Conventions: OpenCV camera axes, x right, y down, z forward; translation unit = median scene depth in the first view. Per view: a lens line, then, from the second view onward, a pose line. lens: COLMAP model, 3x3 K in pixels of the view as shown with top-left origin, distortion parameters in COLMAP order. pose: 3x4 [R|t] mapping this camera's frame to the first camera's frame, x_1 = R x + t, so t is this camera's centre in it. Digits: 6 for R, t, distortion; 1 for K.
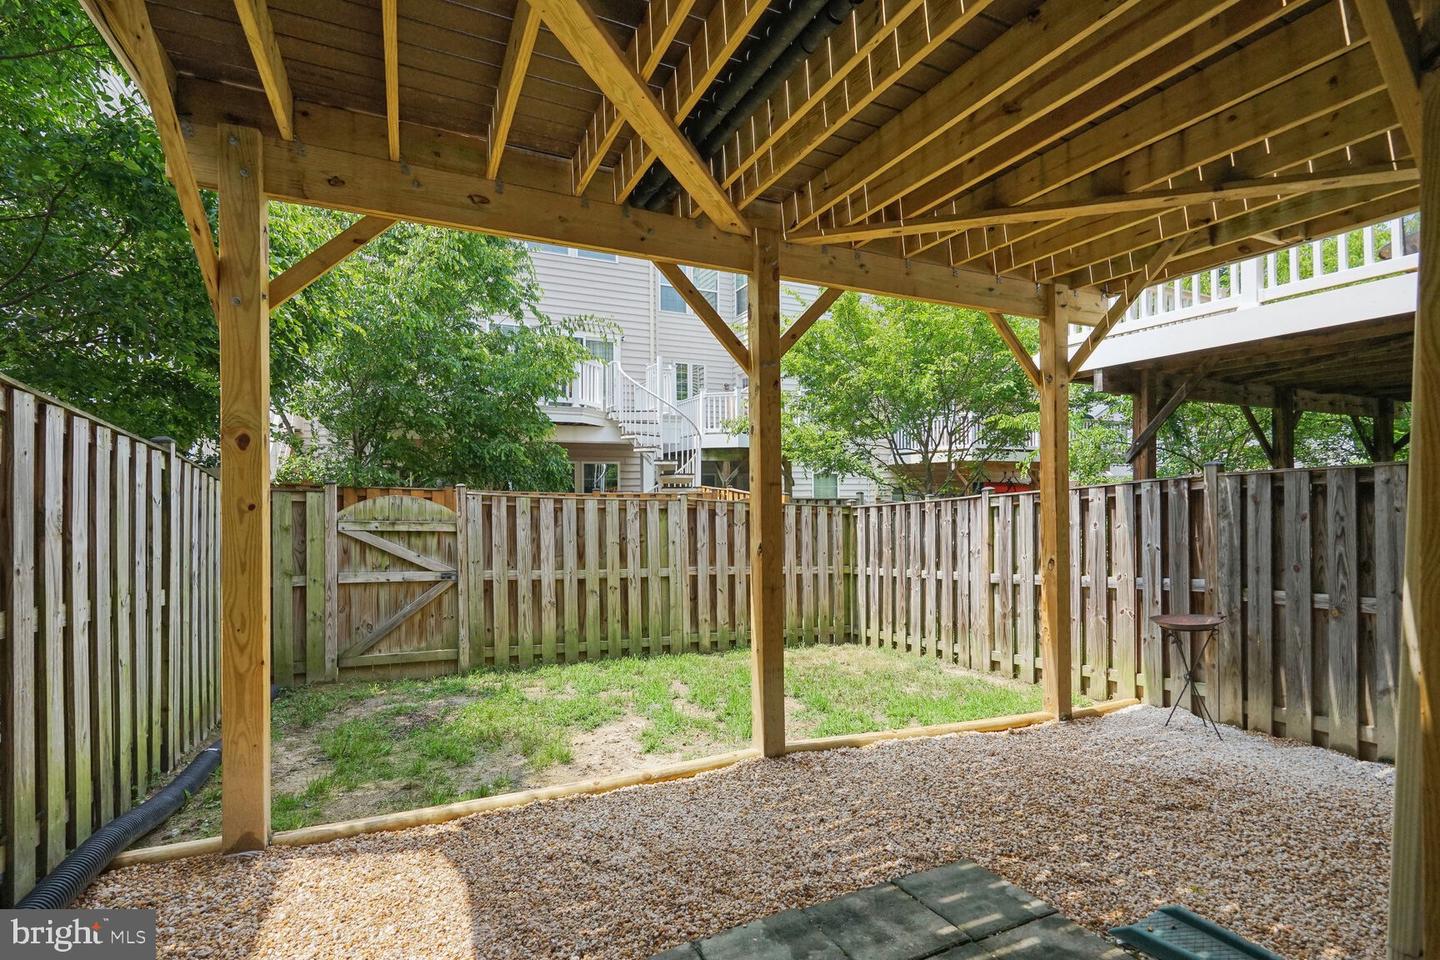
lens RADIAL K [[664.2, 0, 711.4], [0, 664.2, 474.9], [0, 0, 1]] dist [-0.003476, 0.000739]
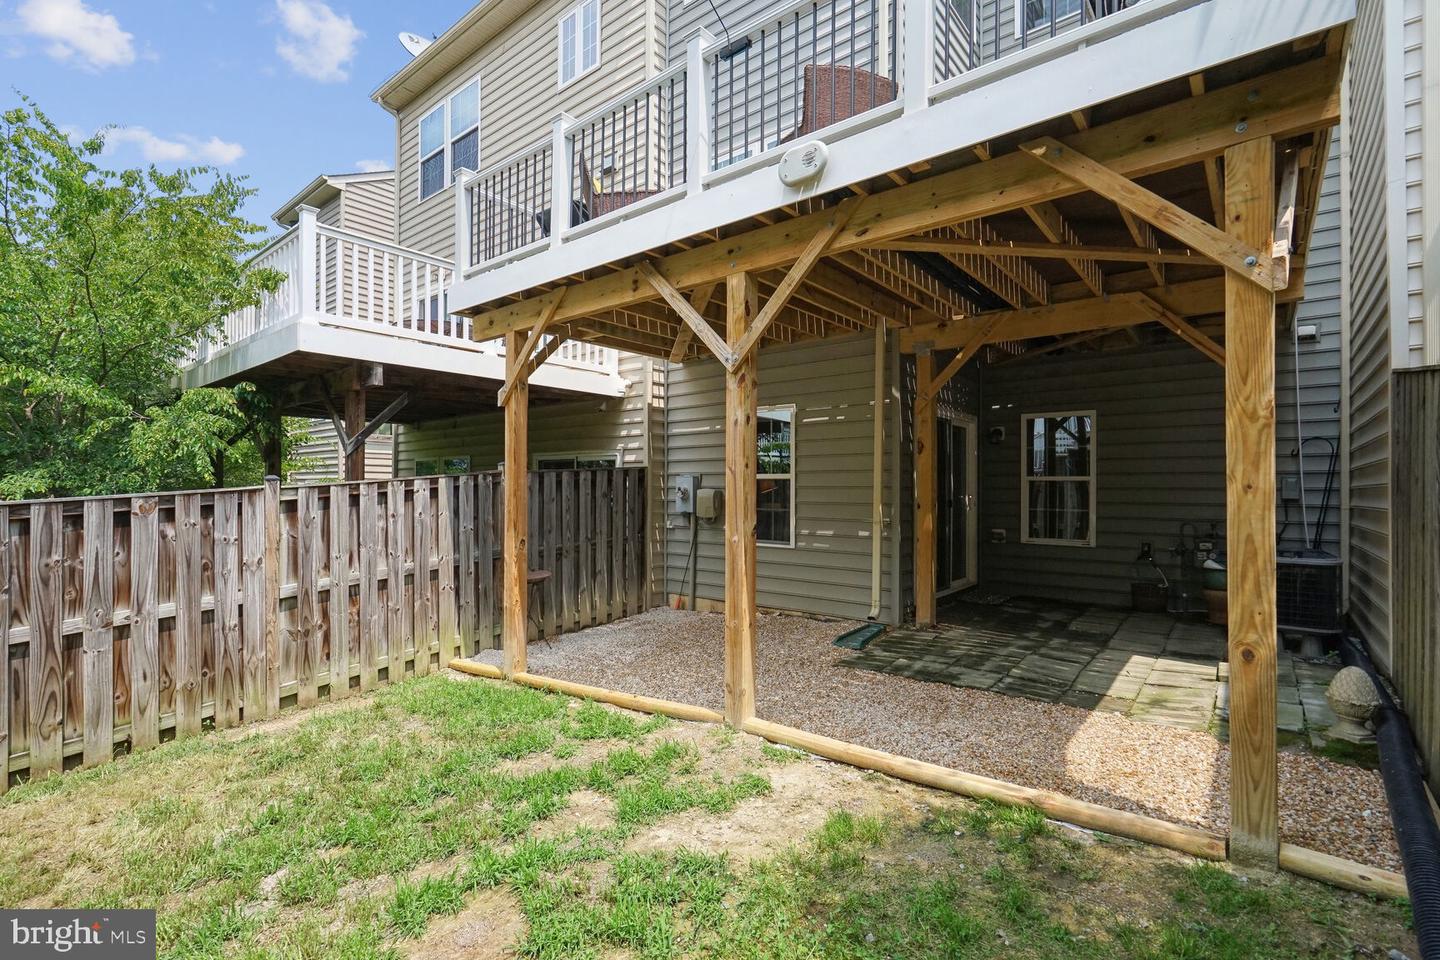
lens RADIAL K [[671.9, 0, 716.9], [0, 671.9, 486.9], [0, 0, 1]] dist [-0.072558, 0.039169]
pose [[-0.436049, 0.010937, 0.899856, -0.648010], [-0.013791, 0.999728, -0.018833, 0.049681], [-0.899817, -0.020622, -0.435780, 1.133948]]
